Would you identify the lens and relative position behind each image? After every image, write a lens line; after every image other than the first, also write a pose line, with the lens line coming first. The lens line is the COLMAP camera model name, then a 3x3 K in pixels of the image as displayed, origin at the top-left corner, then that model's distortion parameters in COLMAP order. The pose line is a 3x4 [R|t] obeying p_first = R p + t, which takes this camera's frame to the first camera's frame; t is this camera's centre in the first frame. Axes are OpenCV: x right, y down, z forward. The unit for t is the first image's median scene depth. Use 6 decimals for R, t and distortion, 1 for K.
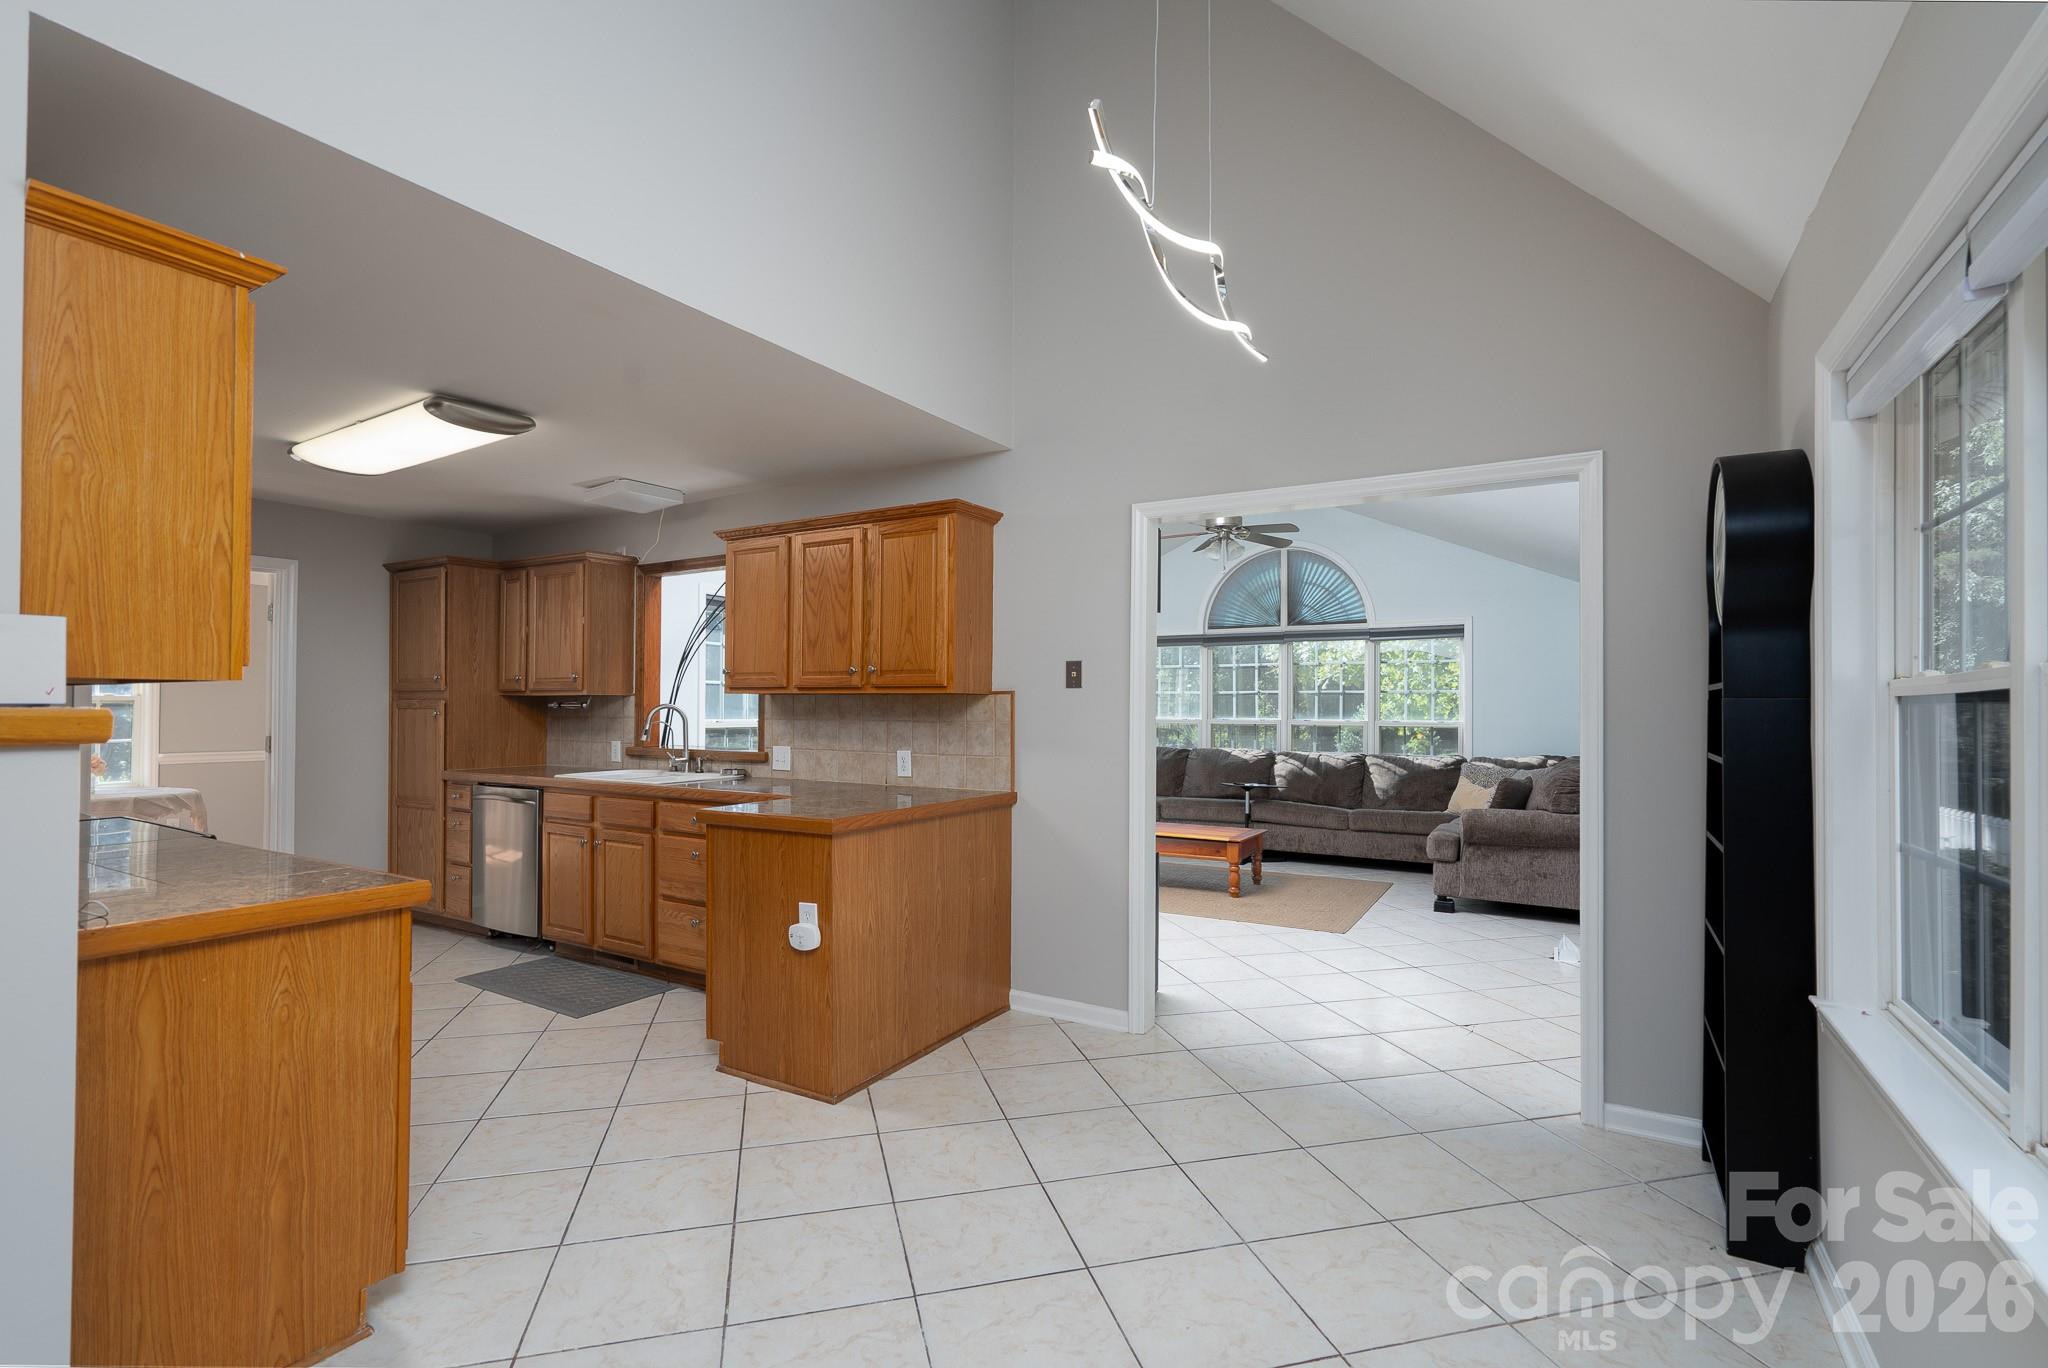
lens RADIAL K [[933.0, 0, 1015.4], [0, 933.0, 698.4], [0, 0, 1]] dist [-0.006820, 0.000441]
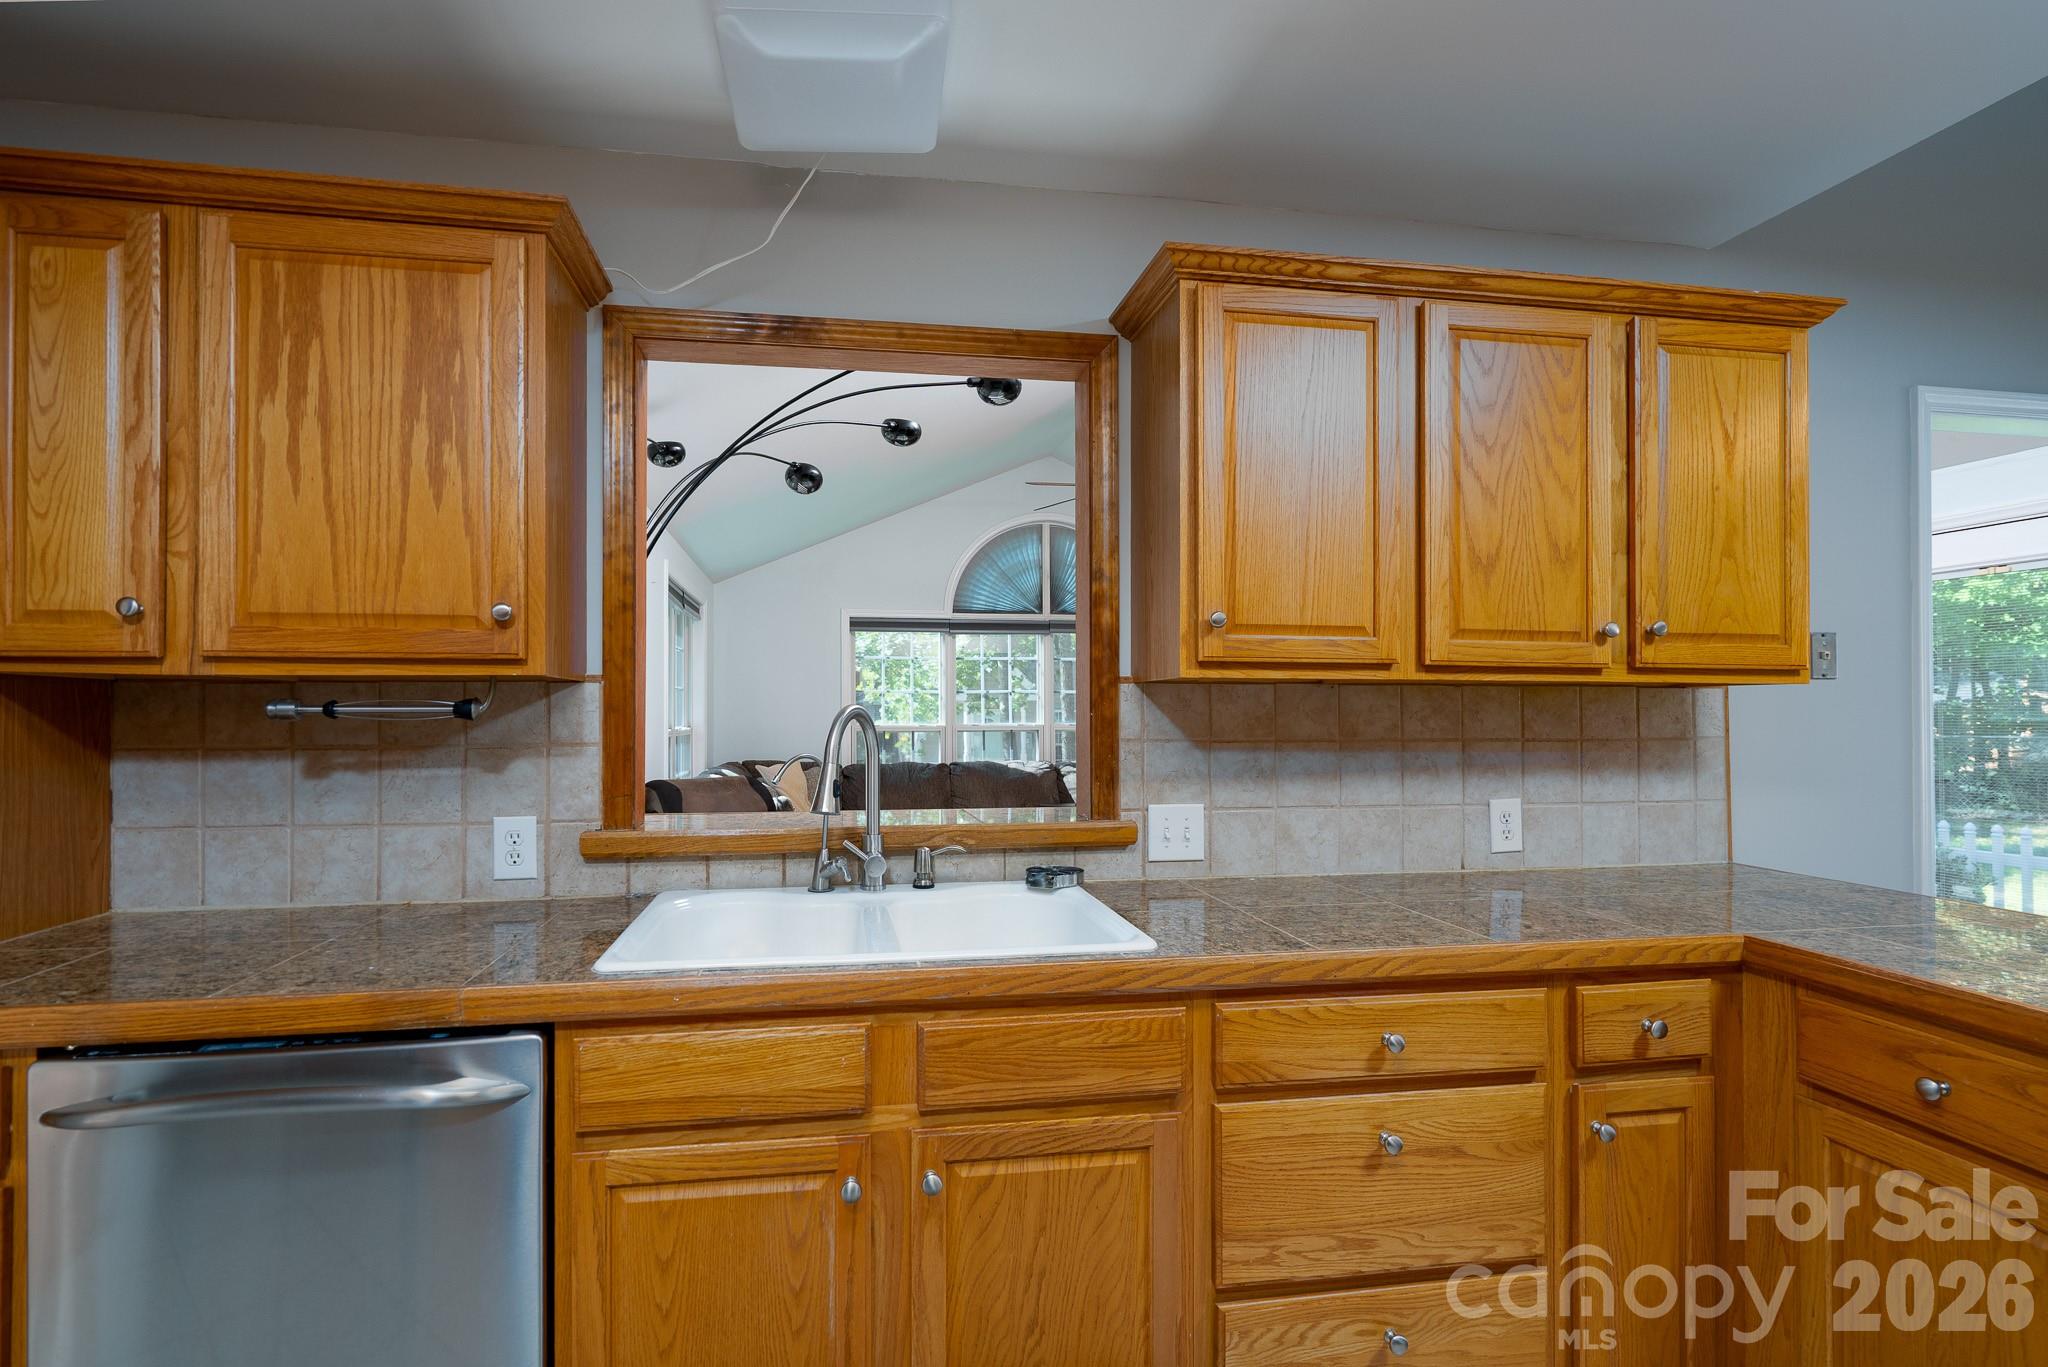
lens RADIAL K [[947.1, 0, 1016.4], [0, 947.1, 700.8], [0, 0, 1]] dist [0.000487, 0.000111]
pose [[0.759178, 0.002822, 0.650877, -0.334356], [-0.003145, 0.999995, -0.000667, 0.002528], [-0.650876, -0.001540, 0.759183, 0.408170]]
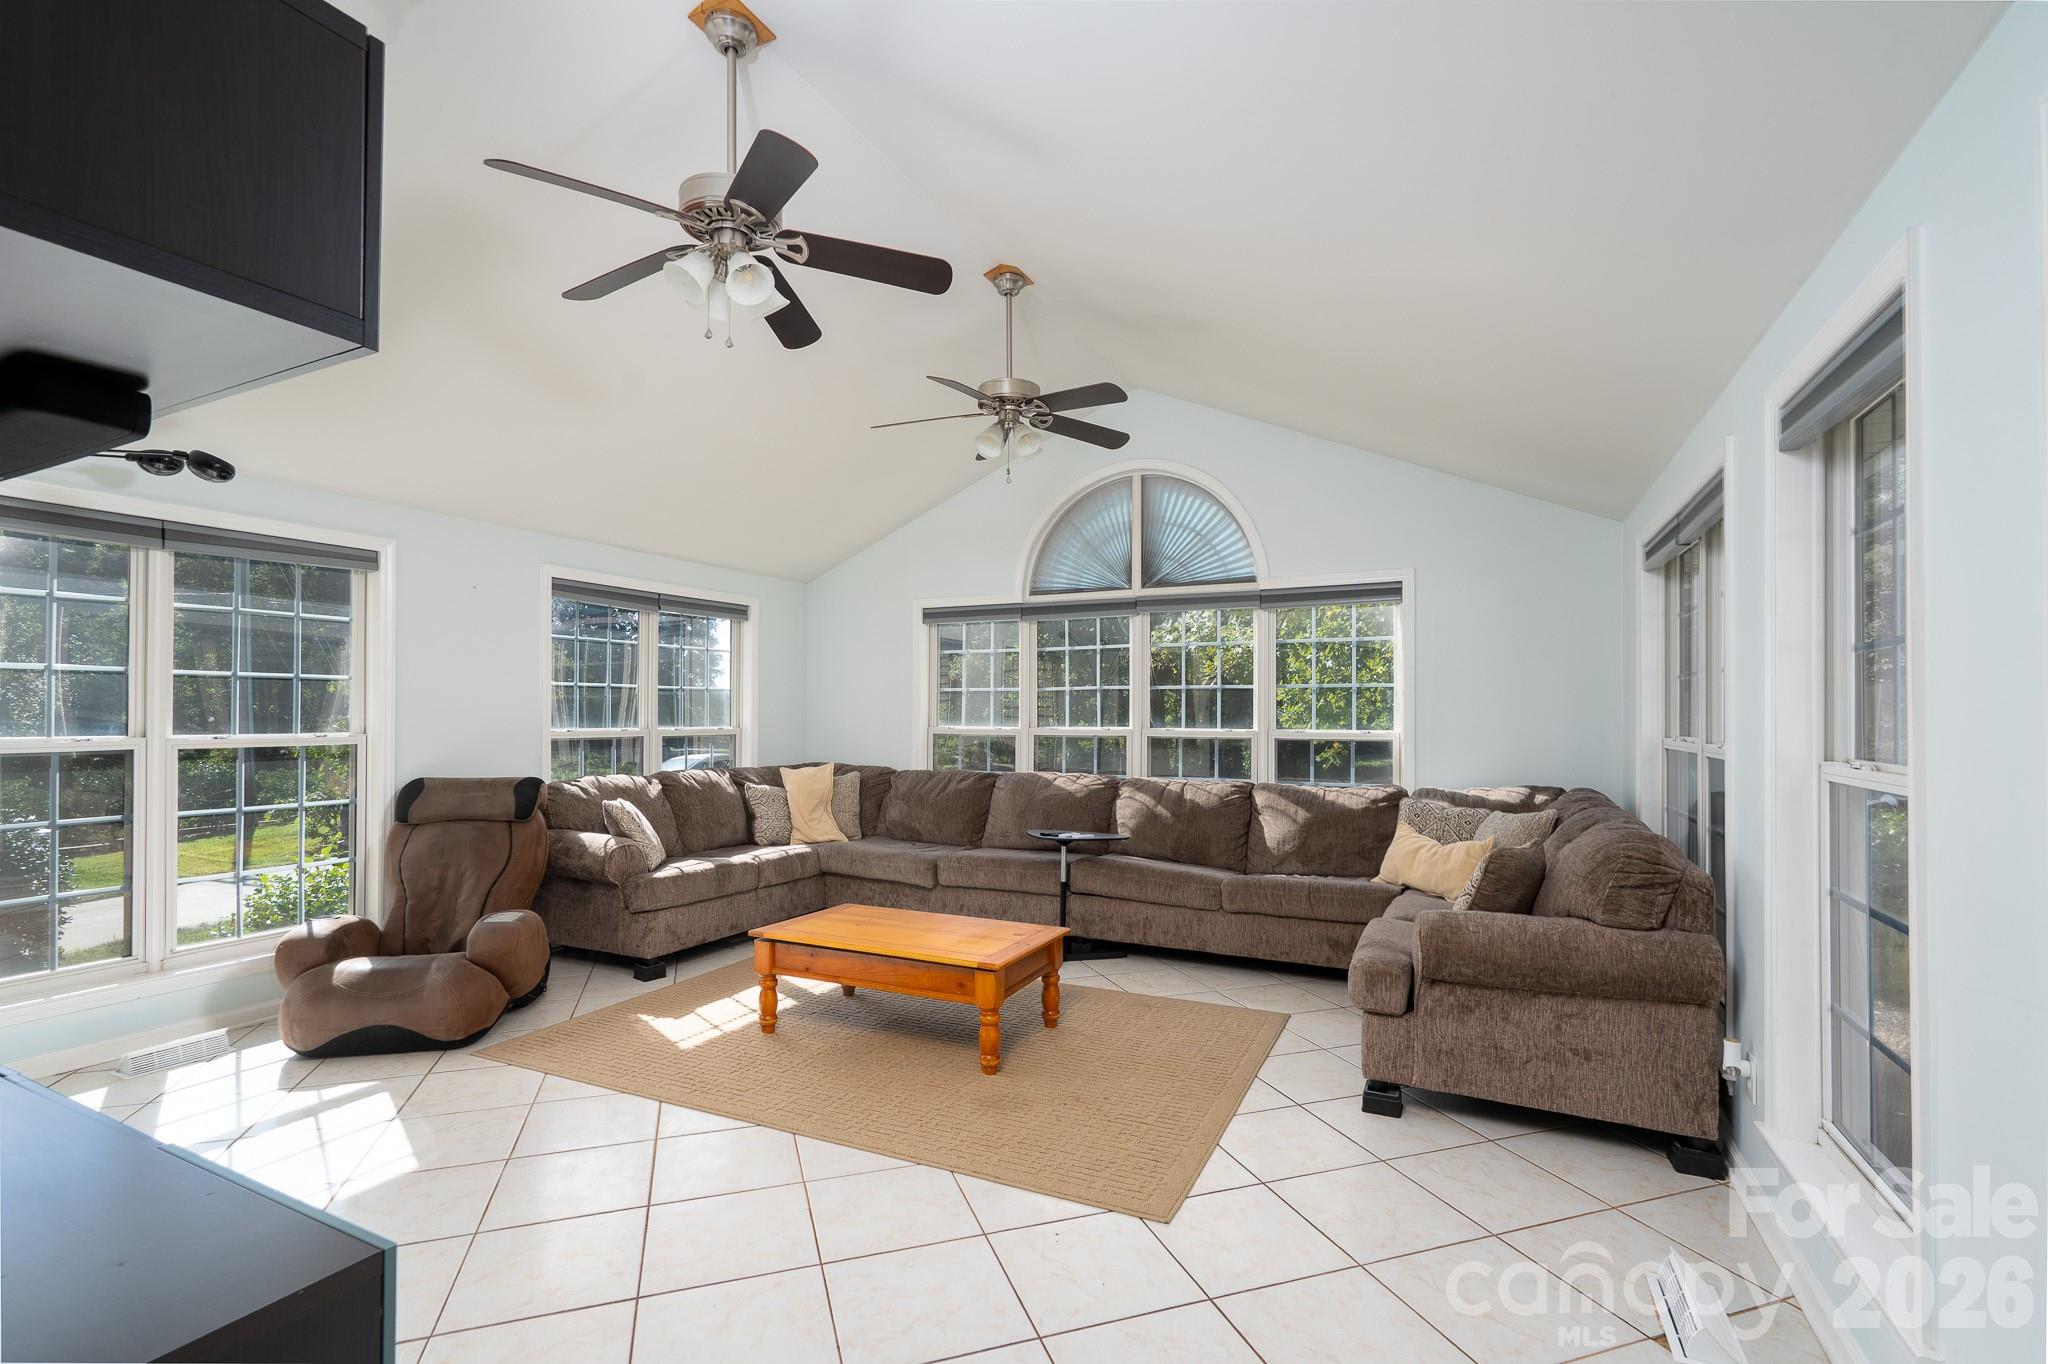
lens RADIAL K [[933.0, 0, 1015.4], [0, 933.0, 696.4], [0, 0, 1]] dist [-0.006820, 0.000441]
pose [[0.996905, 0.006385, 0.078354, 0.170781], [-0.005101, 0.999850, -0.016577, 0.011502], [-0.078448, 0.016127, 0.996788, 0.392437]]
